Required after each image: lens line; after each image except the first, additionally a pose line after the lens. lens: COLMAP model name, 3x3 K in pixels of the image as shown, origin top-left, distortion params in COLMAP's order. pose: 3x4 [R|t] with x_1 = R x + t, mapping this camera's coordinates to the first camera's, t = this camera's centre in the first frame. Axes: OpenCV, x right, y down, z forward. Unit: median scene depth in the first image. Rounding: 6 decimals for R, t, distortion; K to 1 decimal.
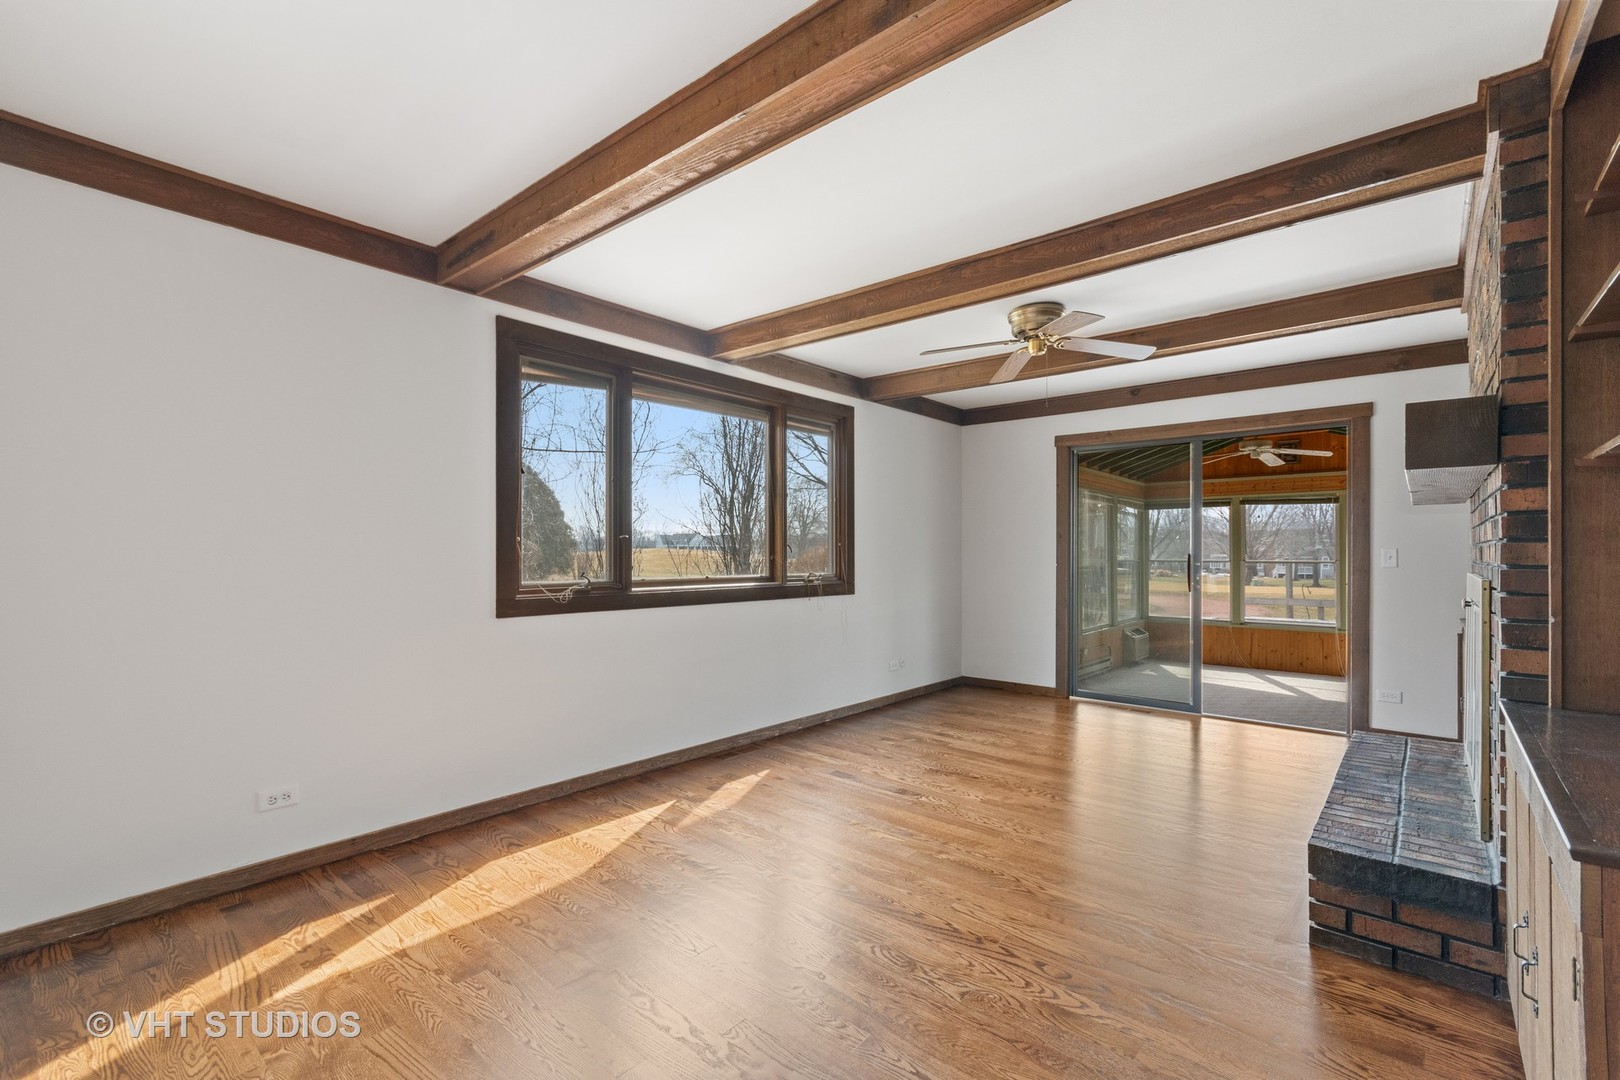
lens RADIAL K [[712.0, 0, 809.3], [0, 712.0, 547.4], [0, 0, 1]] dist [0.005317, -0.000031]
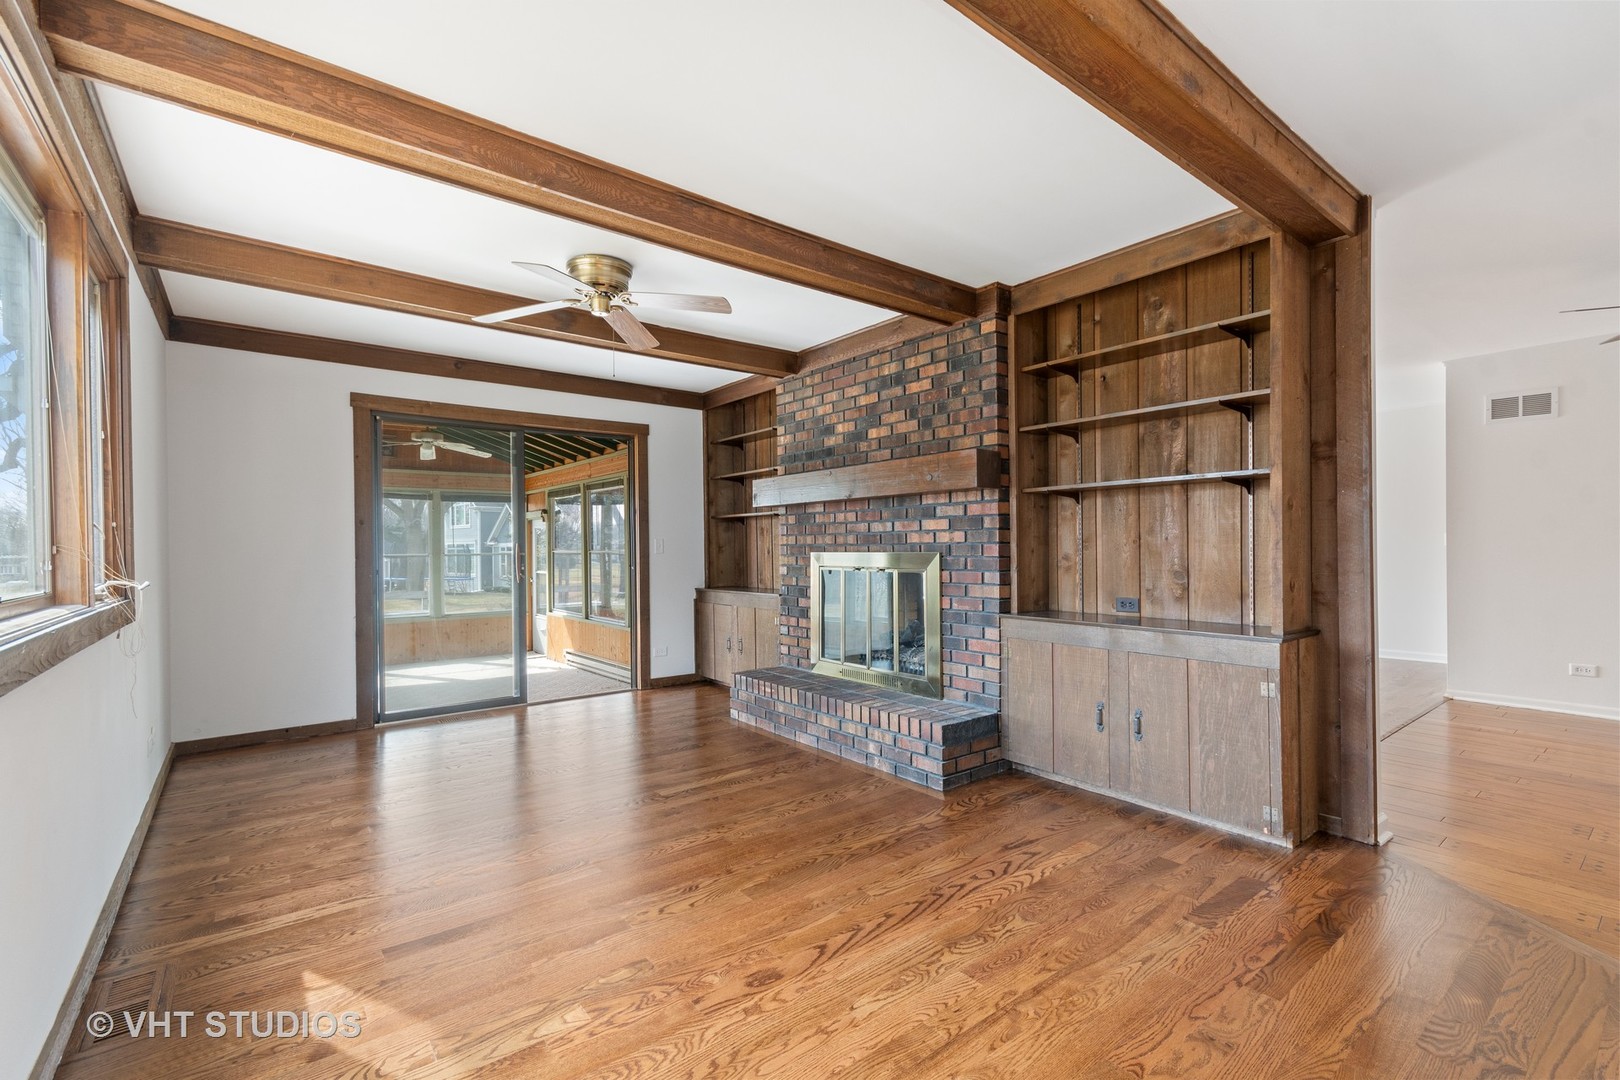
lens RADIAL K [[712.0, 0, 811.8], [0, 712.0, 544.9], [0, 0, 1]] dist [0.005317, -0.000031]
pose [[0.191111, -0.000762, 0.981568, -0.438005], [0.002187, 0.999998, 0.000351, 0.013107], [-0.981566, 0.002080, 0.191112, 0.506402]]
